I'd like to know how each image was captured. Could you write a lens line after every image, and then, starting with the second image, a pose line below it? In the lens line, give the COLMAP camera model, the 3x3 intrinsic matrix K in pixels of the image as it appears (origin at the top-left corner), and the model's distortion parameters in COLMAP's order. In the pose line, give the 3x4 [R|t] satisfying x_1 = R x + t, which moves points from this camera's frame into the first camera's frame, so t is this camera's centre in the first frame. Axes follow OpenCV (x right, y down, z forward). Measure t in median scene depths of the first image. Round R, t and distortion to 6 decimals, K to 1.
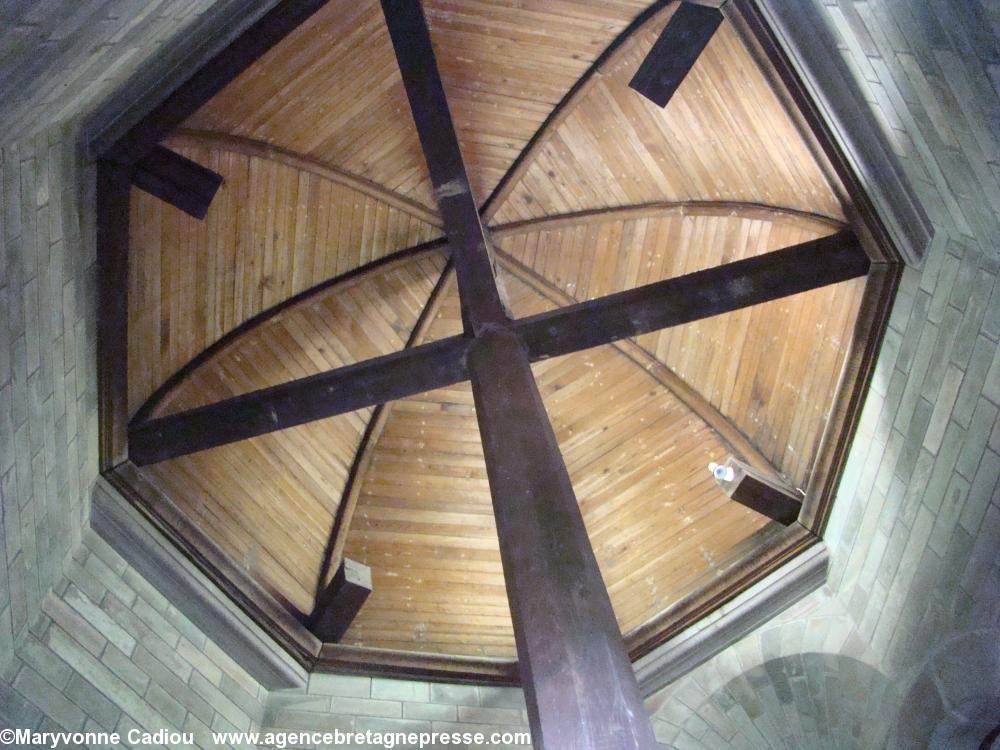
lens RADIAL K [[936.8, 0, 503.1], [0, 936.8, 372.5], [0, 0, 1]] dist [-0.140228, 0.000000]
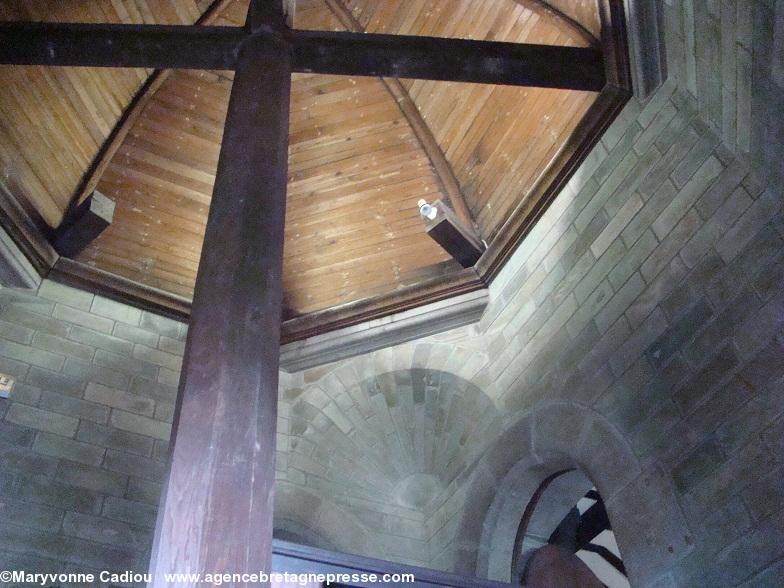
lens RADIAL K [[734.4, 0, 394.4], [0, 734.4, 298.1], [0, 0, 1]] dist [-0.140228, 0.000000]
pose [[0.943422, 0.255193, 0.211734, 0.026542], [-0.307982, 0.910992, 0.274301, -0.035116], [-0.122888, -0.323992, 0.938045, 0.090393]]
